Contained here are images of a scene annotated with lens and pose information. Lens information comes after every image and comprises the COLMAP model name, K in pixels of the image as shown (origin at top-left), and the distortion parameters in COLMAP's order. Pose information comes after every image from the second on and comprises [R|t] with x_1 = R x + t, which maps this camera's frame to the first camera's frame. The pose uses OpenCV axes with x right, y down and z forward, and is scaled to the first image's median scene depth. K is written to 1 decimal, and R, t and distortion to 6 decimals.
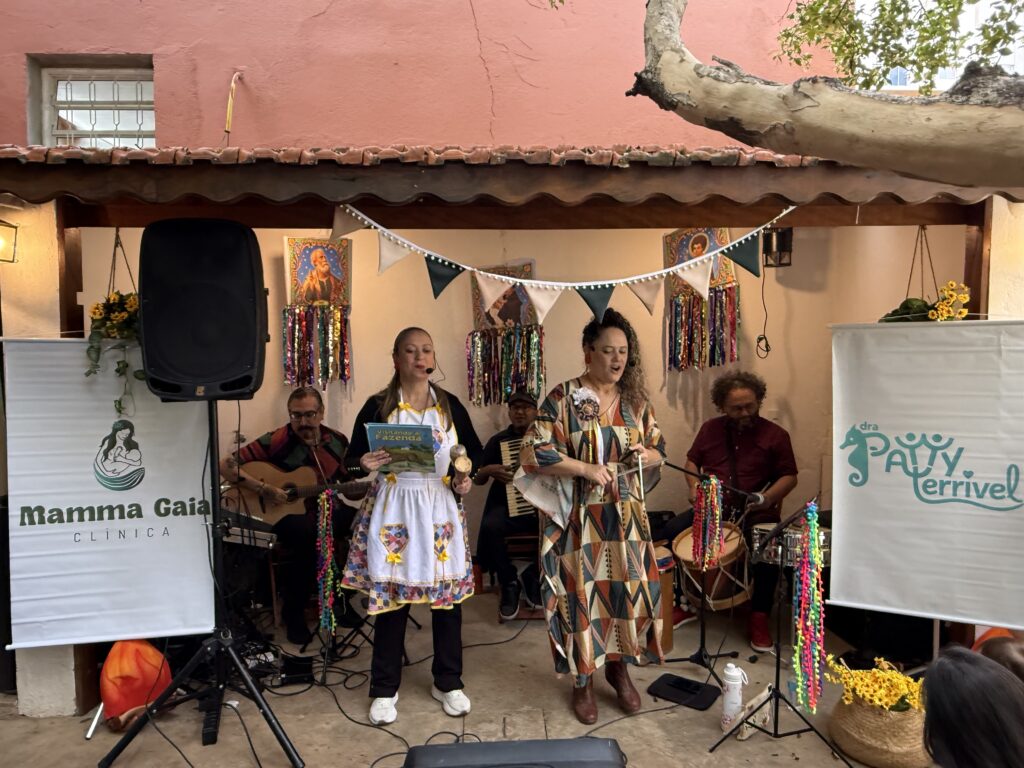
lens RADIAL K [[684.9, 0, 512.0], [0, 684.9, 384.0], [0, 0, 1]] dist [0.001545, 0.001317]
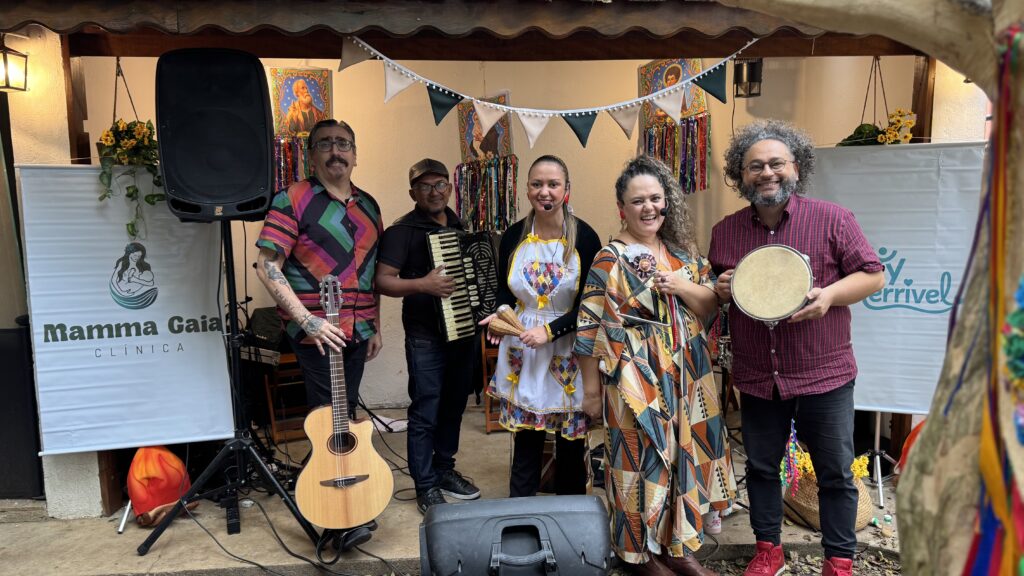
lens RADIAL K [[721.0, 0, 512.0], [0, 721.0, 288.0], [0, 0, 1]] dist [0.074222, -0.103318]
pose [[0.998589, -0.014945, 0.050956, -0.045122], [0.010734, 0.996580, 0.081938, 0.036575], [-0.052006, -0.081275, 0.995334, -0.161082]]
